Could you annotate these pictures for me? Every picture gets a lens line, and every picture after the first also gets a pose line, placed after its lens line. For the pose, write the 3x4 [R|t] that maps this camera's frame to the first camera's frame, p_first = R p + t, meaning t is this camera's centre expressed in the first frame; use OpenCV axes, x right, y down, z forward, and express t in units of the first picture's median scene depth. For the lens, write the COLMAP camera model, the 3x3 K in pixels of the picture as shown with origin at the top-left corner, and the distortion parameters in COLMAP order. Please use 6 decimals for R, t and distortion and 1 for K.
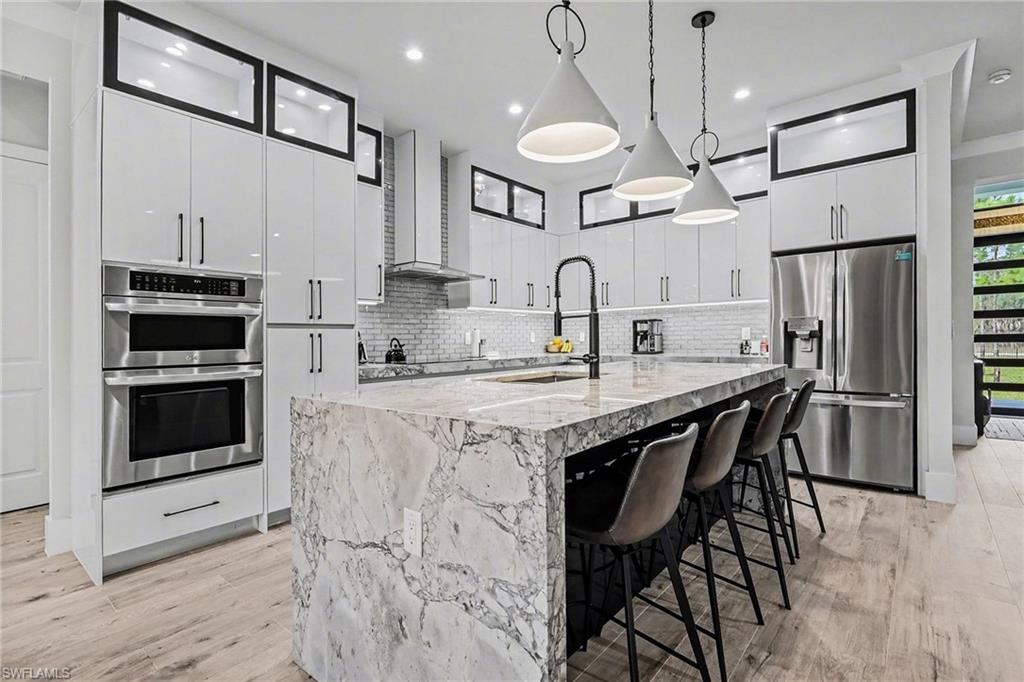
lens RADIAL K [[482.7, 0, 506.7], [0, 482.7, 333.9], [0, 0, 1]] dist [-0.013674, 0.005208]
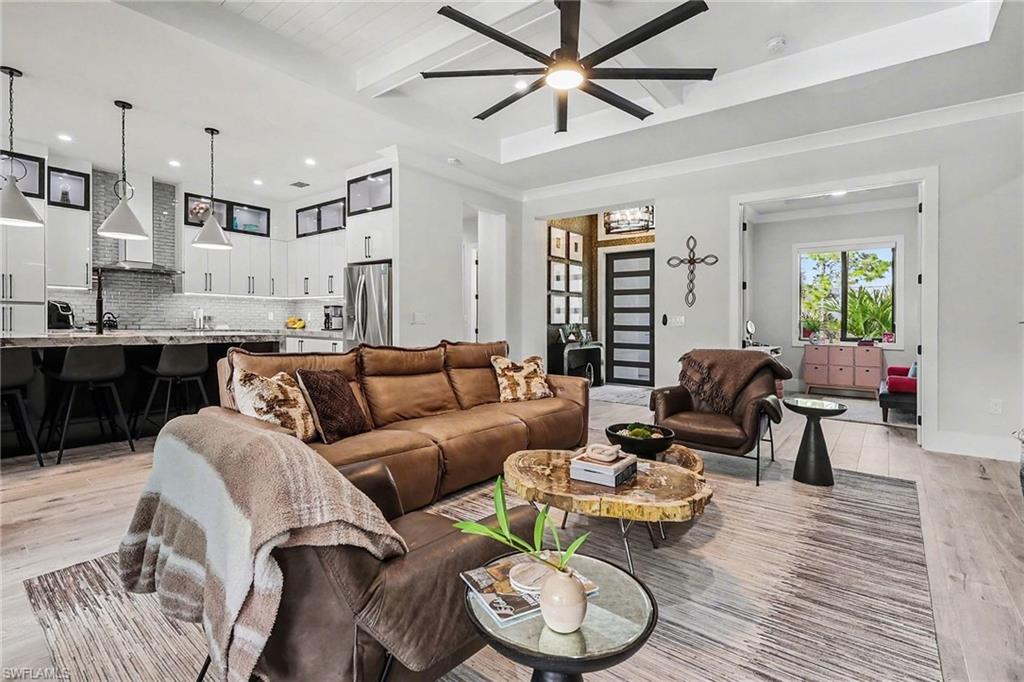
lens RADIAL K [[482.7, 0, 512.3], [0, 482.7, 345.3], [0, 0, 1]] dist [-0.013674, 0.005208]
pose [[0.998476, 0.023571, 0.049900, 1.658459], [-0.026240, 0.998222, 0.053520, -0.004429], [-0.048550, -0.054748, 0.997319, -0.966401]]
